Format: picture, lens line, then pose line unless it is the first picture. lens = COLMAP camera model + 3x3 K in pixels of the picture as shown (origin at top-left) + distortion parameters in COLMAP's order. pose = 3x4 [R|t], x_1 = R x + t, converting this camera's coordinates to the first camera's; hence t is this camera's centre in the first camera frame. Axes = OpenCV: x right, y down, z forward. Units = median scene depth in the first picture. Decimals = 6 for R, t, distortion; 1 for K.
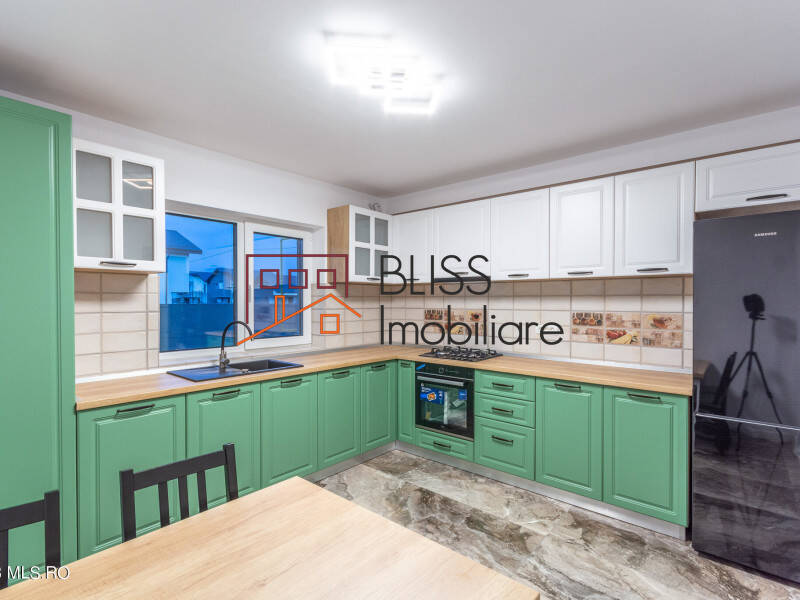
lens RADIAL K [[403.5, 0, 400.7], [0, 403.5, 304.0], [0, 0, 1]] dist [0.002523, 0.001183]
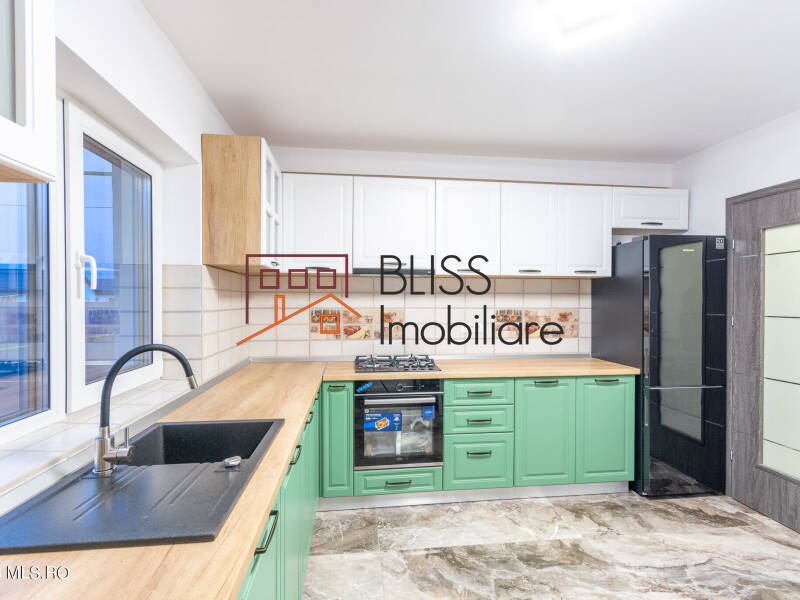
lens RADIAL K [[395.7, 0, 401.7], [0, 395.7, 303.6], [0, 0, 1]] dist [0.003426, -0.000720]
pose [[0.675161, -0.005980, 0.737646, -0.517826], [0.003870, 0.999982, 0.004565, -0.000231], [-0.737660, -0.000228, 0.675172, 0.544335]]
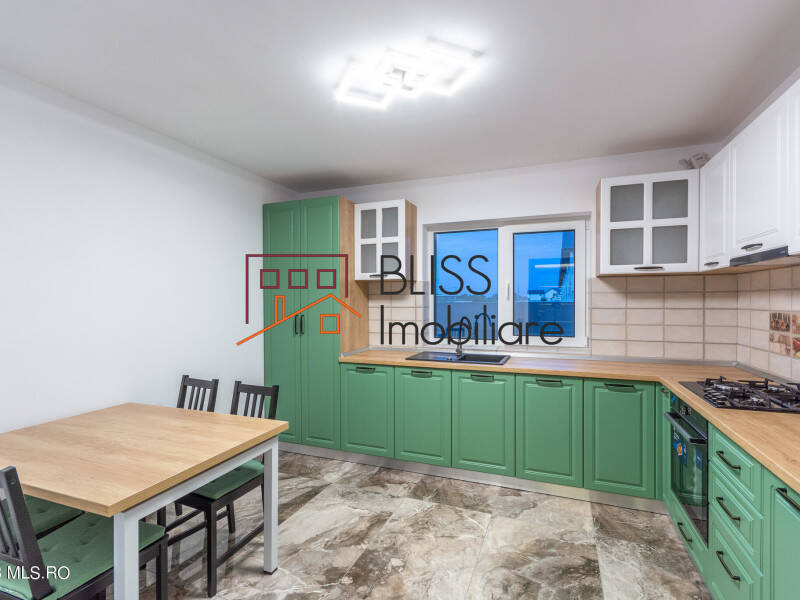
lens RADIAL K [[395.7, 0, 401.7], [0, 395.7, 303.6], [0, 0, 1]] dist [0.003426, -0.000720]
pose [[0.331138, 0.000059, -0.943582, 0.597233], [-0.006570, 0.999976, -0.002243, 0.008517], [0.943560, 0.006942, 0.331130, 0.447146]]
